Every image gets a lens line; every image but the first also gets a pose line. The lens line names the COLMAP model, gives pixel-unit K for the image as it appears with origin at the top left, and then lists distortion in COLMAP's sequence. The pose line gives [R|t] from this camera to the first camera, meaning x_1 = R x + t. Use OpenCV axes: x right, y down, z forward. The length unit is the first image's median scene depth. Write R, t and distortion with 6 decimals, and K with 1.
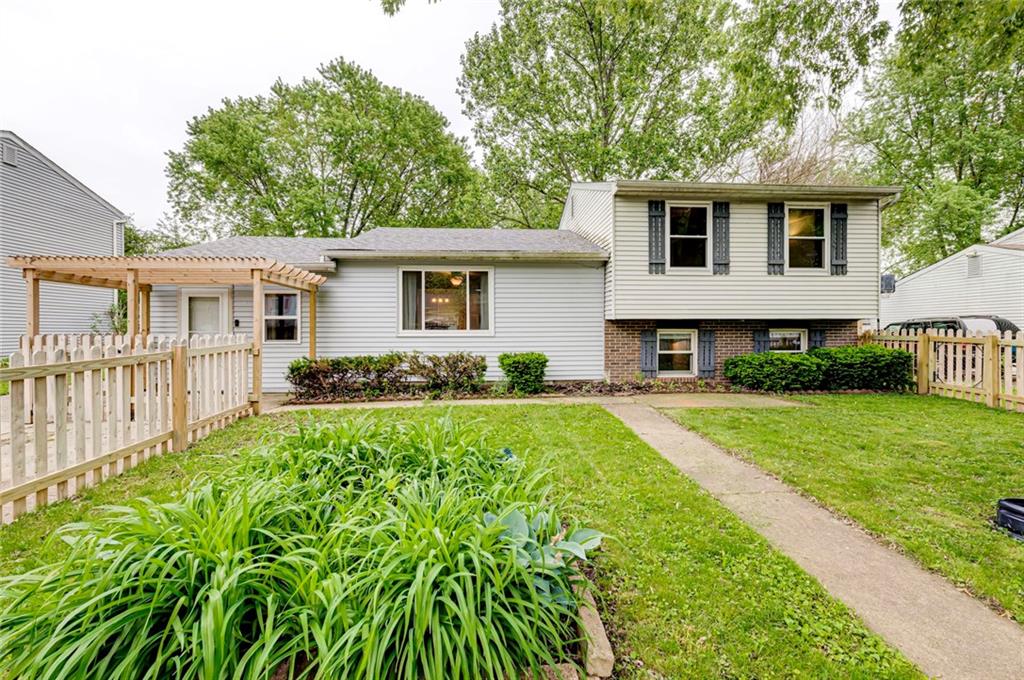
lens RADIAL K [[445.6, 0, 506.8], [0, 445.6, 336.9], [0, 0, 1]] dist [0.007010, -0.001000]
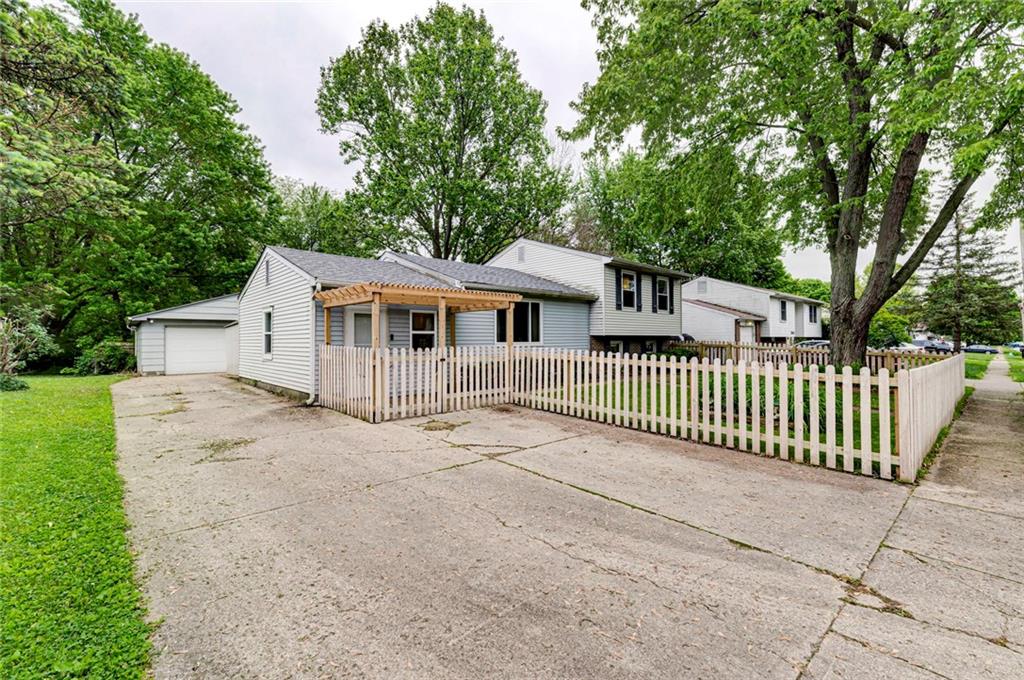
lens RADIAL K [[445.6, 0, 512.9], [0, 445.6, 335.5], [0, 0, 1]] dist [0.007010, -0.001000]
pose [[0.777024, 0.006445, 0.629437, -1.052621], [0.009859, 0.999700, -0.022406, -0.005401], [-0.629393, 0.023616, 0.776728, -0.104464]]
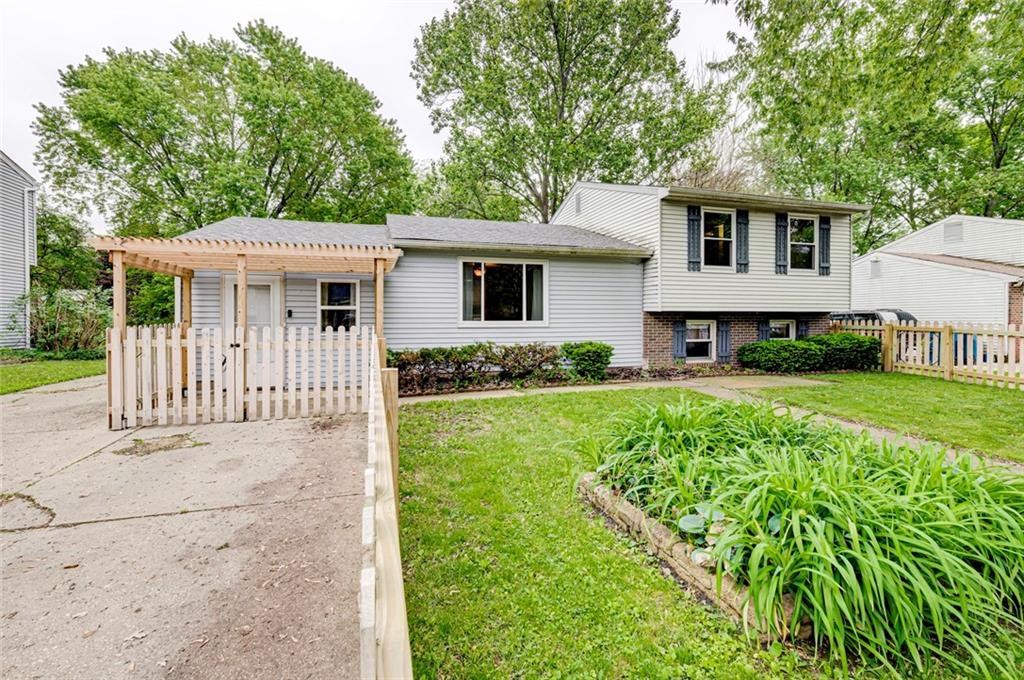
lens RADIAL K [[445.6, 0, 508.3], [0, 445.6, 328.3], [0, 0, 1]] dist [0.007010, -0.001000]
pose [[0.977359, -0.003459, 0.211560, -0.342948], [0.002399, 0.999983, 0.005269, -0.003851], [-0.211575, -0.004643, 0.977351, -0.002651]]
